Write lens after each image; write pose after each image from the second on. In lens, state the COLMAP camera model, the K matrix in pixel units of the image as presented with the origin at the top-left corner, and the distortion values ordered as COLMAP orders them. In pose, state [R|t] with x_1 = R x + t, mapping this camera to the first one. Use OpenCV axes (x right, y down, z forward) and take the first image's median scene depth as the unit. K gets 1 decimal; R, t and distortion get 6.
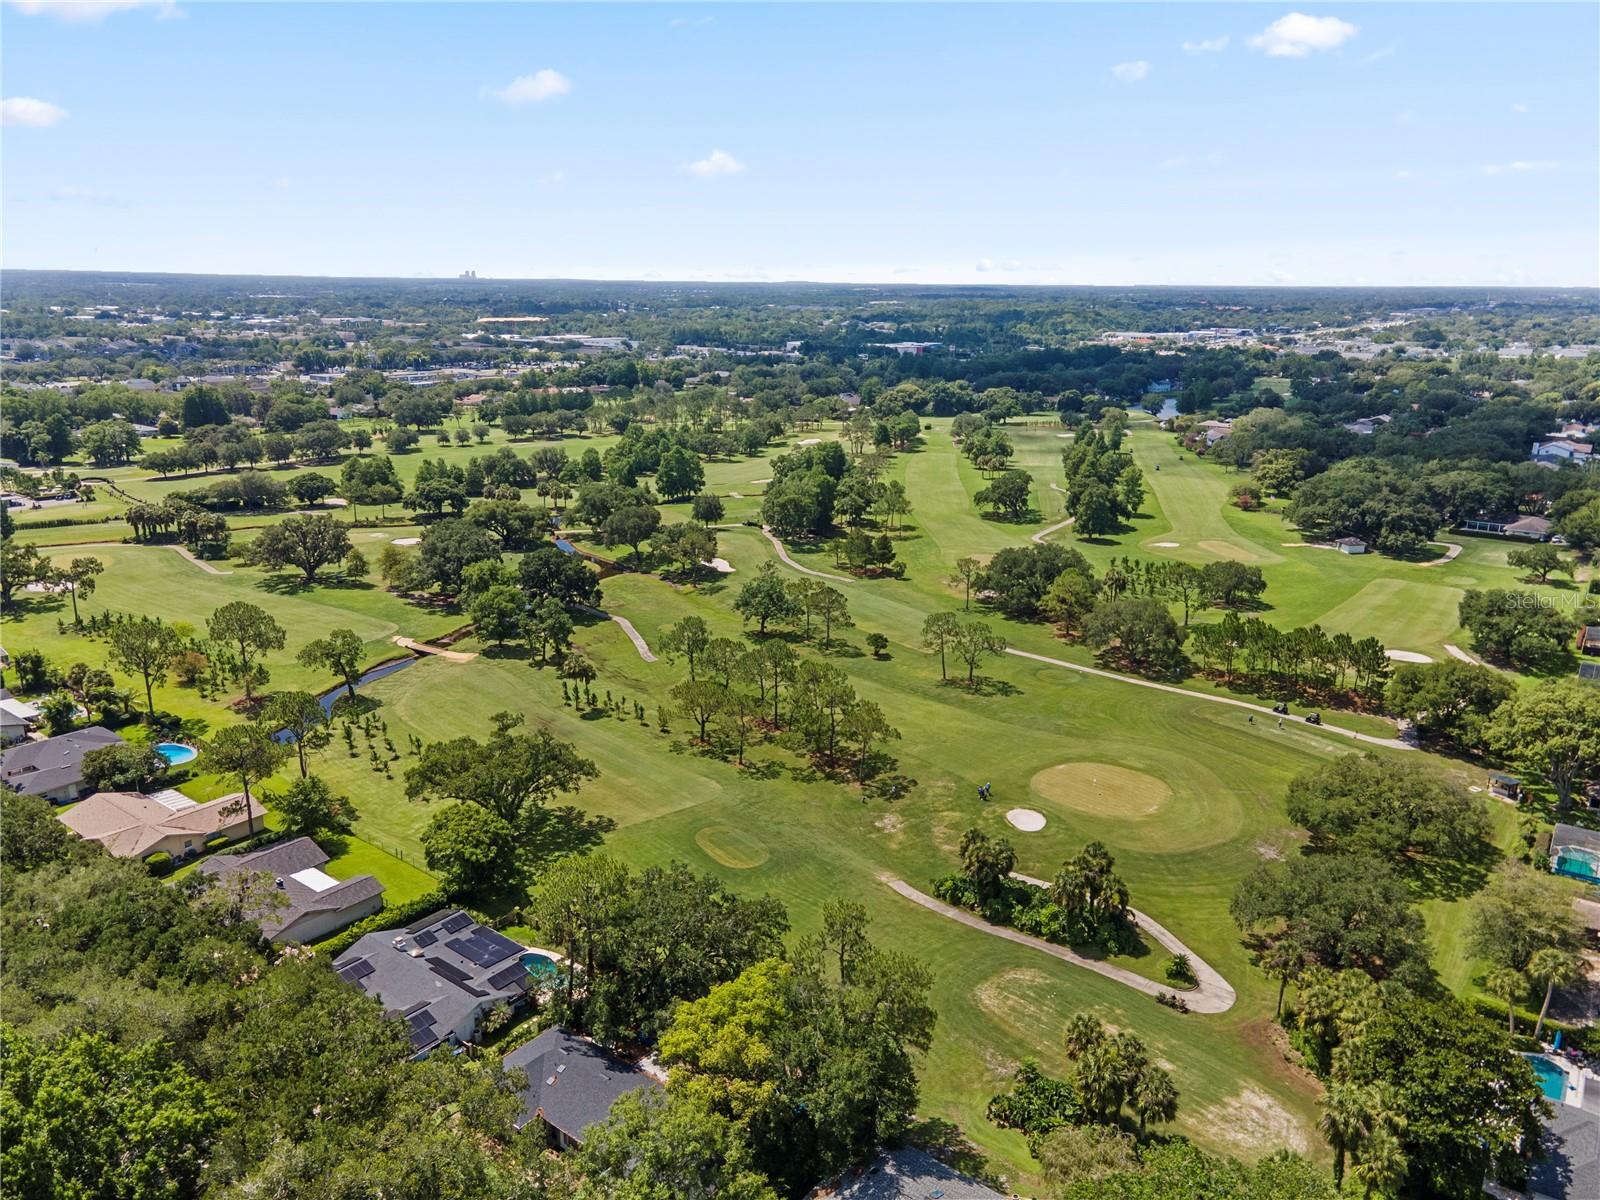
lens RADIAL K [[1164.1, 0, 800.0], [0, 1164.1, 600.0], [0, 0, 1]] dist [0.031040, 0.033088]
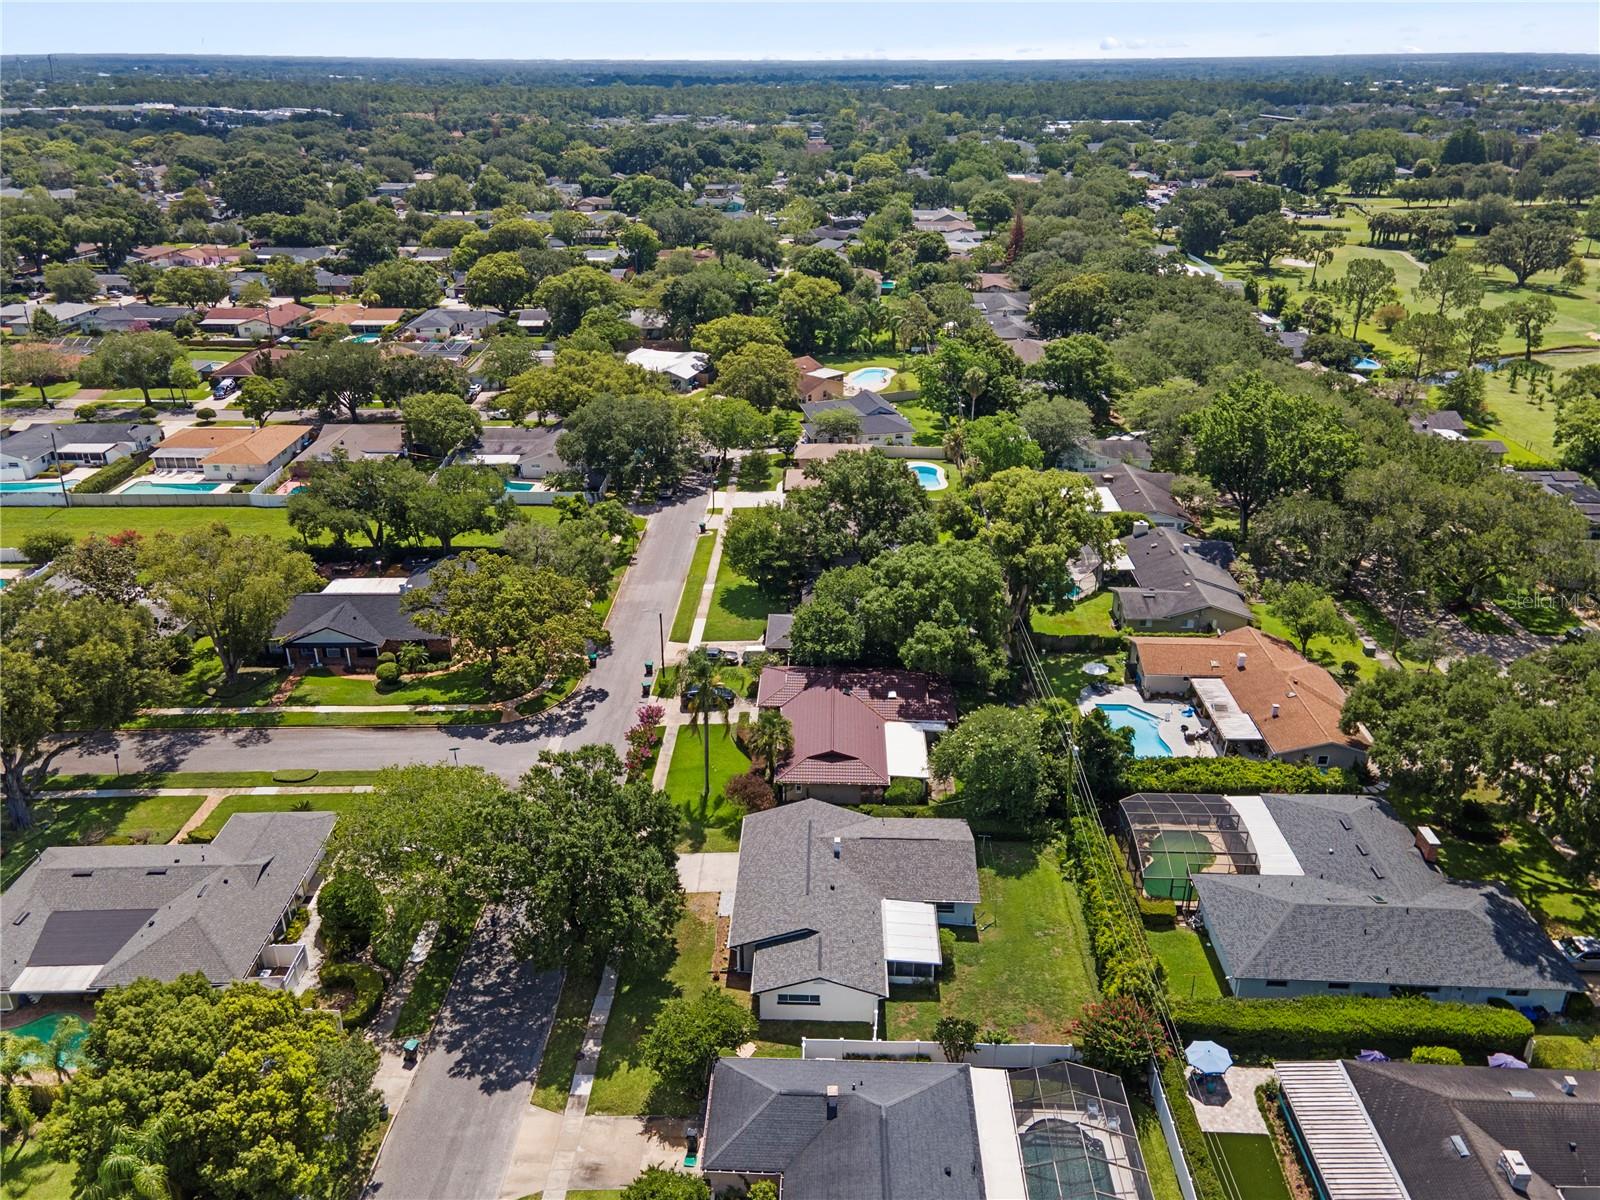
lens RADIAL K [[1192.4, 0, 782.1], [0, 1192.4, 593.9], [0, 0, 1]] dist [0.036258, 0.009072]
pose [[0.582626, 0.321719, -0.746354, 0.079123], [-0.209731, 0.946729, 0.244369, 0.097543], [0.785213, 0.014157, 0.619064, -0.151419]]
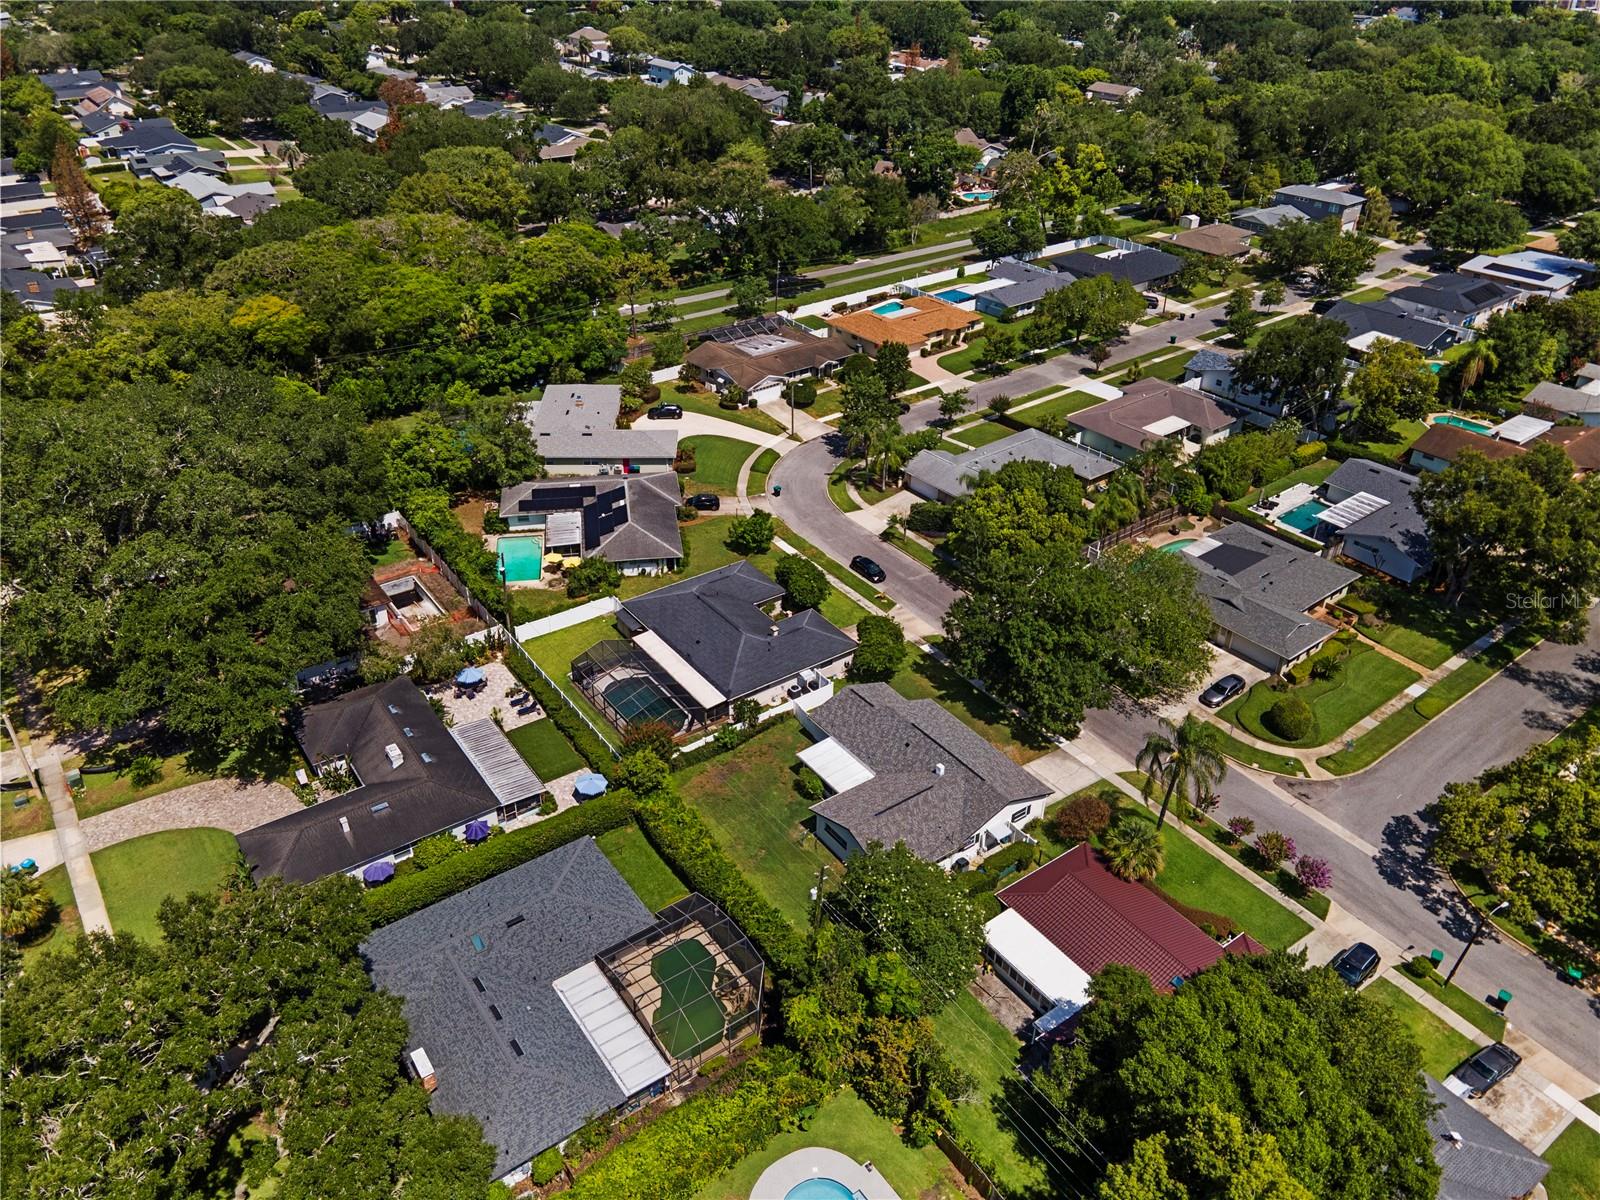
lens RADIAL K [[1182.5, 0, 790.6], [0, 1182.5, 579.6], [0, 0, 1]] dist [0.021102, 0.036297]
pose [[-0.960391, -0.162720, 0.226210, -0.106588], [0.053708, 0.688479, 0.723265, -0.021615], [-0.273431, 0.706766, -0.652470, 0.170297]]
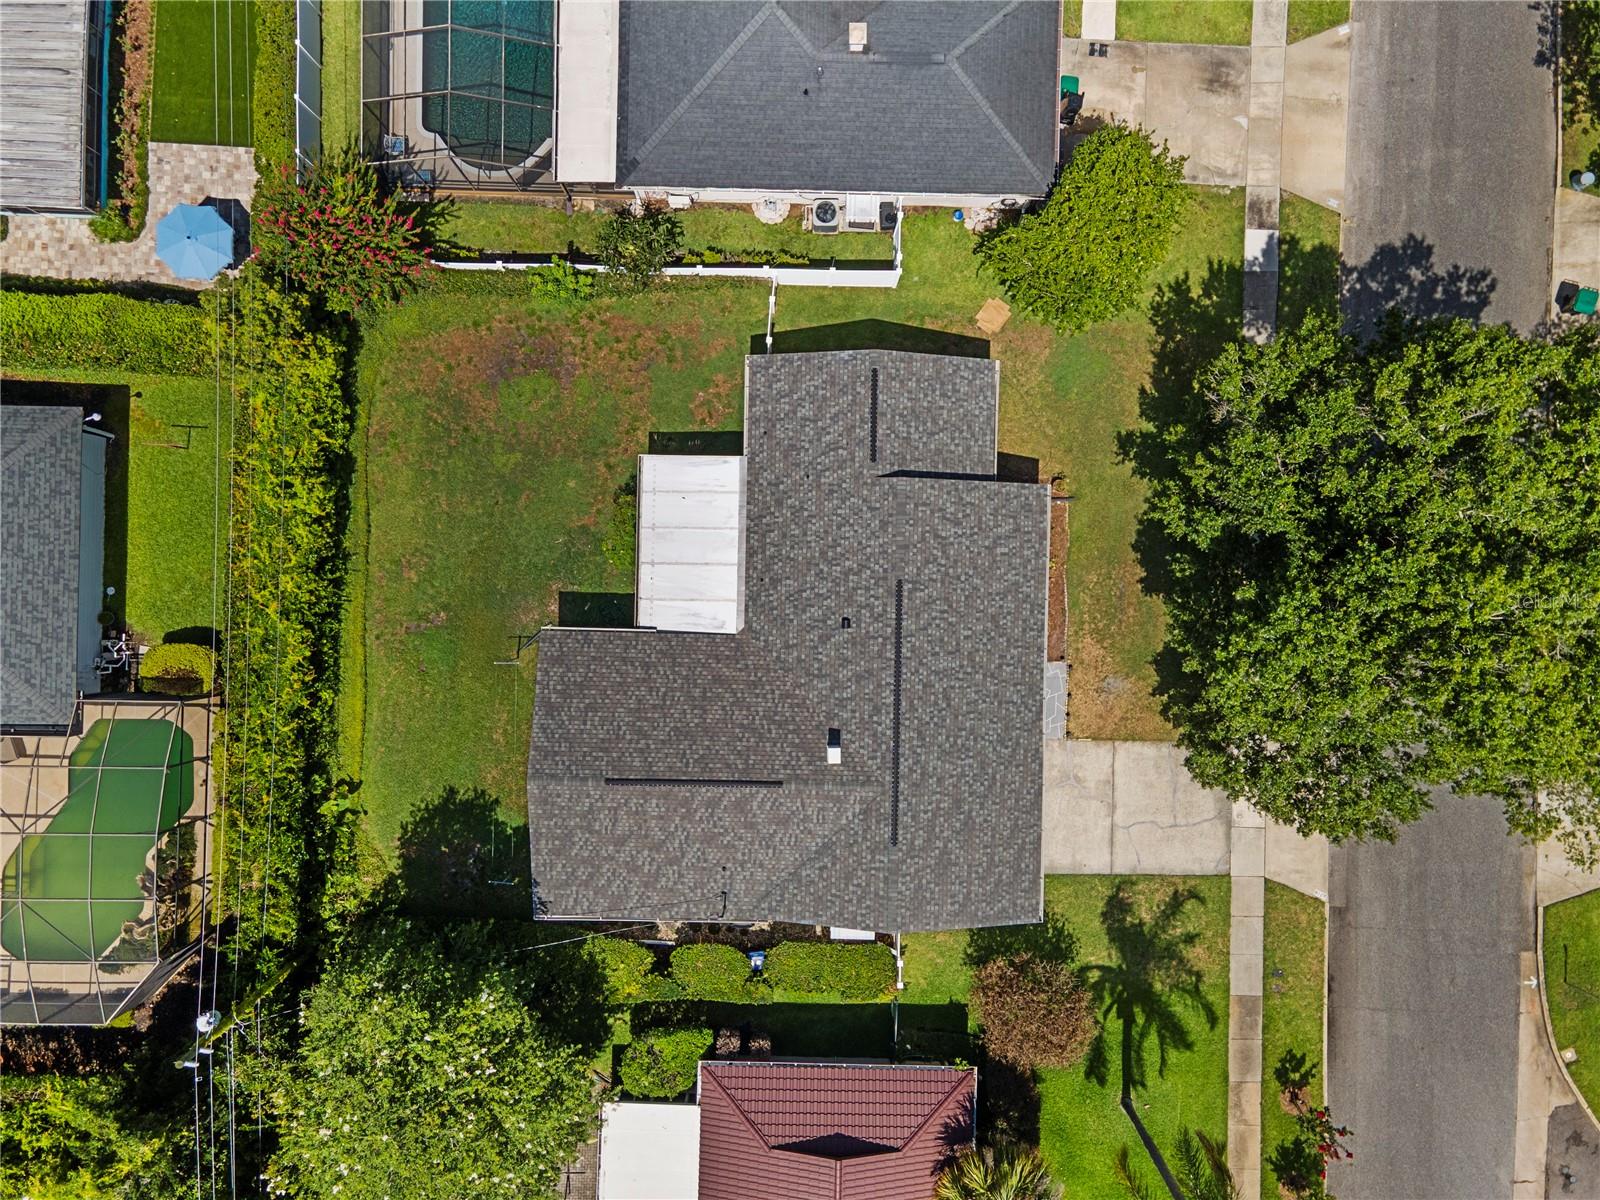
lens RADIAL K [[1164.1, 0, 800.0], [0, 1164.1, 600.0], [0, 0, 1]] dist [0.031040, 0.033088]
pose [[-0.600333, -0.799716, -0.007439, -0.070850], [0.205487, -0.163231, 0.964951, 0.102191], [-0.772901, 0.577763, 0.262324, -0.020328]]
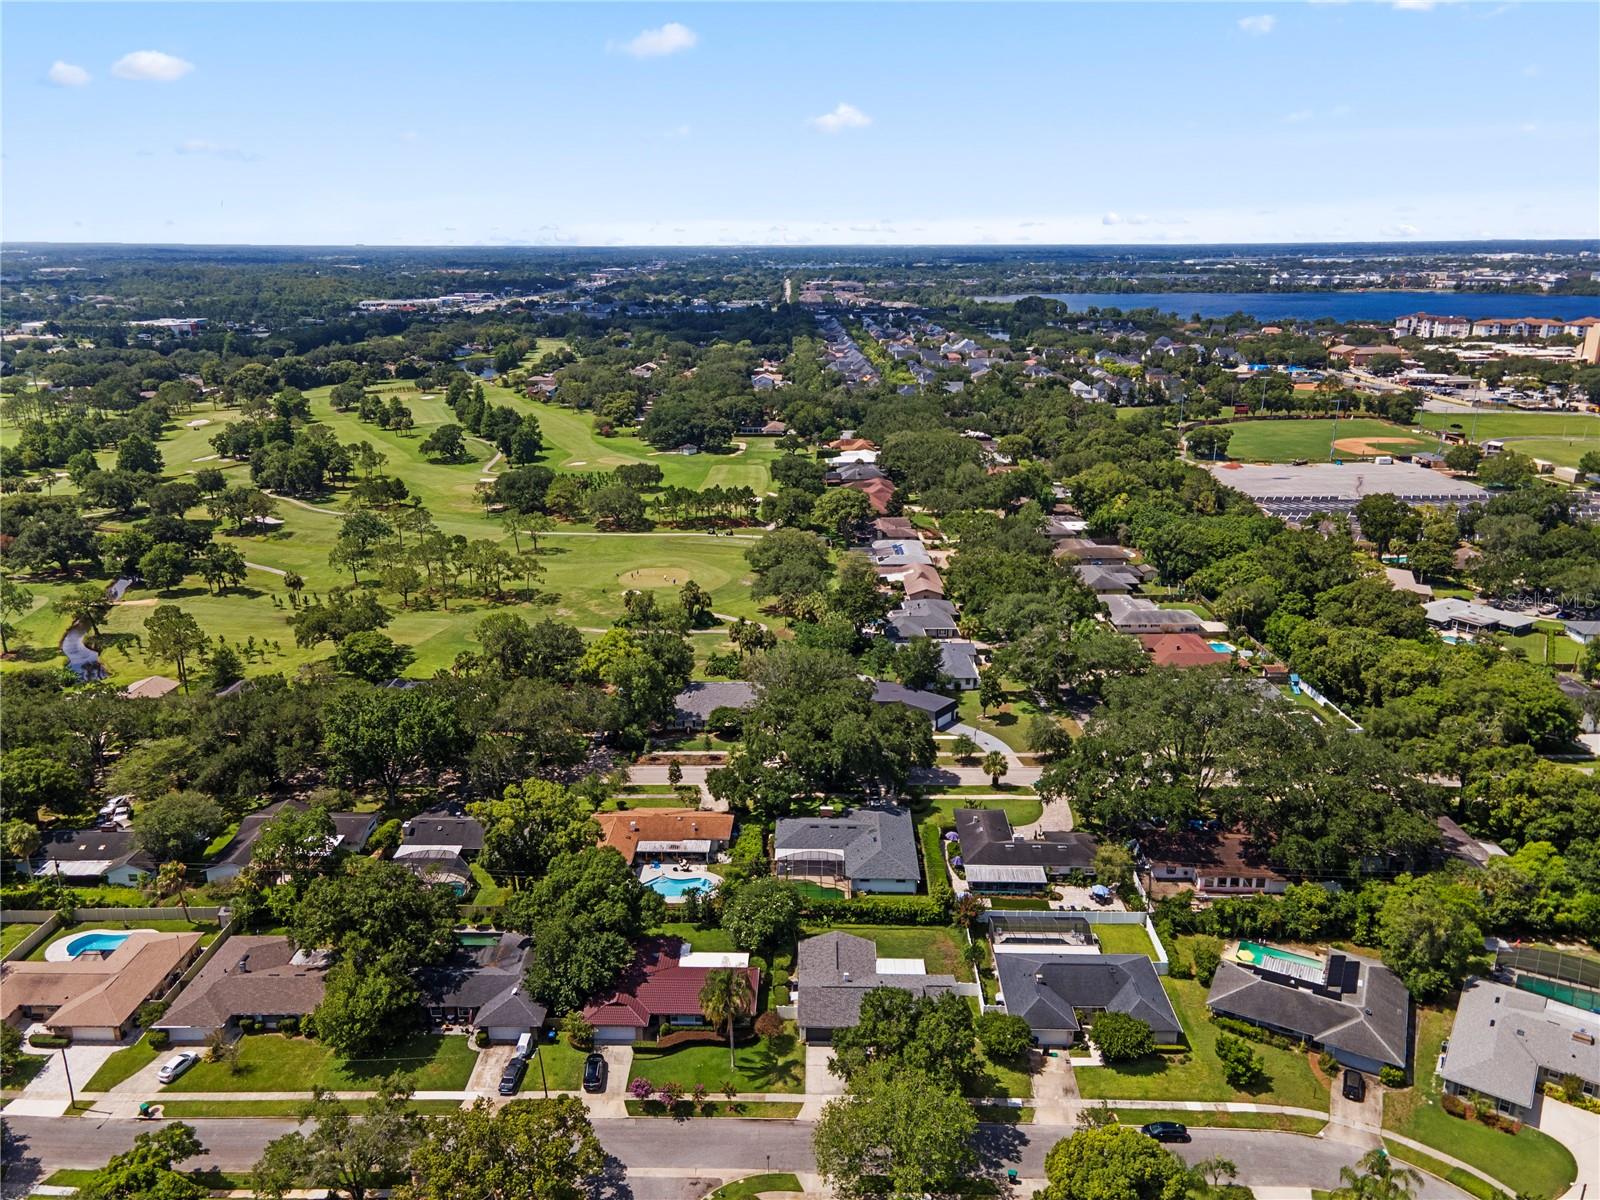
lens RADIAL K [[1174.1, 0, 800.0], [0, 1174.1, 600.0], [0, 0, 1]] dist [0.033161, 0.001025]
pose [[0.800207, -0.186901, 0.569857, -0.309566], [0.168815, 0.981975, 0.085012, 0.038821], [-0.575474, 0.028173, 0.817335, -0.318456]]
